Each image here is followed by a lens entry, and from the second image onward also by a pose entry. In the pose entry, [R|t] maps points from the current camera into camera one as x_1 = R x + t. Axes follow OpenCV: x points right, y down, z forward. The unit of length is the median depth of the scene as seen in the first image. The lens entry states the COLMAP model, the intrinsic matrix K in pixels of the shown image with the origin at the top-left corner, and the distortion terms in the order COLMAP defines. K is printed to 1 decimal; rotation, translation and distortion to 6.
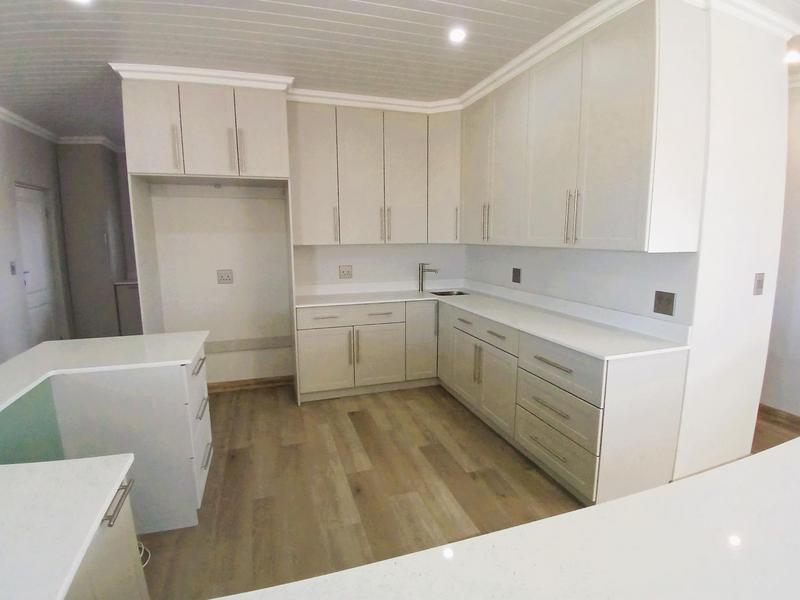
lens RADIAL K [[402.3, 0, 400.0], [0, 402.3, 300.0], [0, 0, 1]] dist [-0.037162, -0.000640]
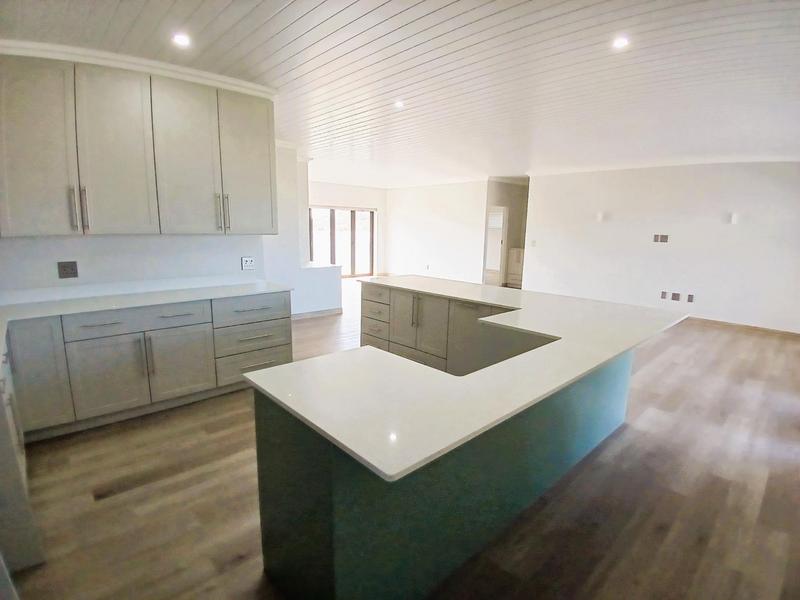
lens RADIAL K [[407.5, 0, 399.6], [0, 407.5, 313.3], [0, 0, 1]] dist [-0.058276, -0.000701]
pose [[-0.418037, -0.188725, 0.888610, -0.806421], [0.123498, 0.957295, 0.261411, -0.104135], [-0.899996, 0.219021, -0.376878, 0.714725]]
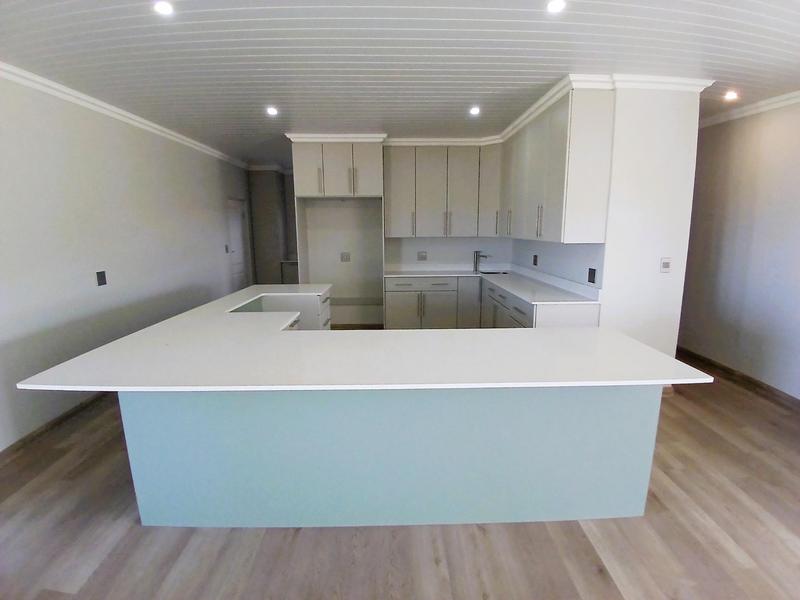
lens RADIAL K [[389.1, 0, 403.5], [0, 389.1, 305.0], [0, 0, 1]] dist [-0.046123, -0.000804]
pose [[0.955288, 0.055016, -0.290514, 0.260457], [-0.044730, 0.998119, 0.041934, 0.061122], [0.292275, -0.027064, 0.955951, -0.449269]]
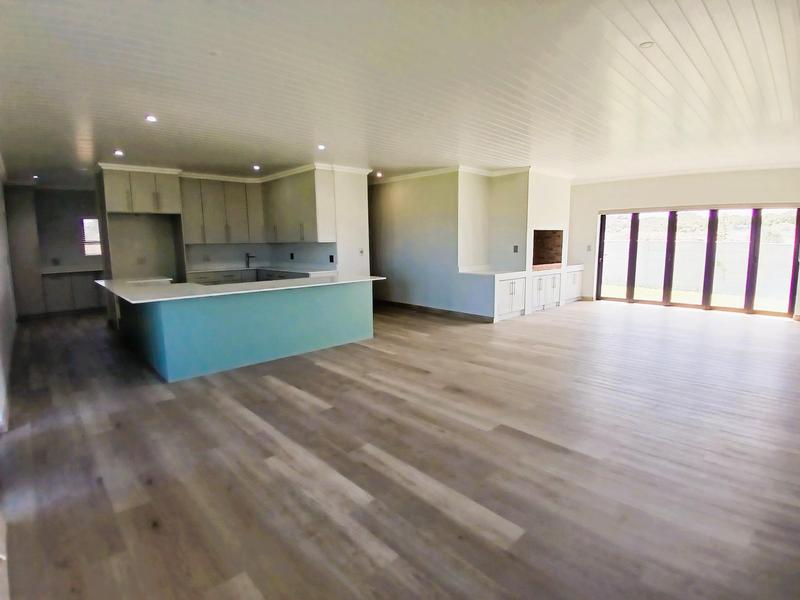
lens RADIAL K [[402.3, 0, 400.0], [0, 402.3, 300.0], [0, 0, 1]] dist [-0.037162, -0.000640]
pose [[0.908051, -0.067949, 0.413311, -0.113816], [0.074593, 0.997214, 0.000063, 0.241292], [-0.412164, 0.030772, 0.910590, -1.367783]]
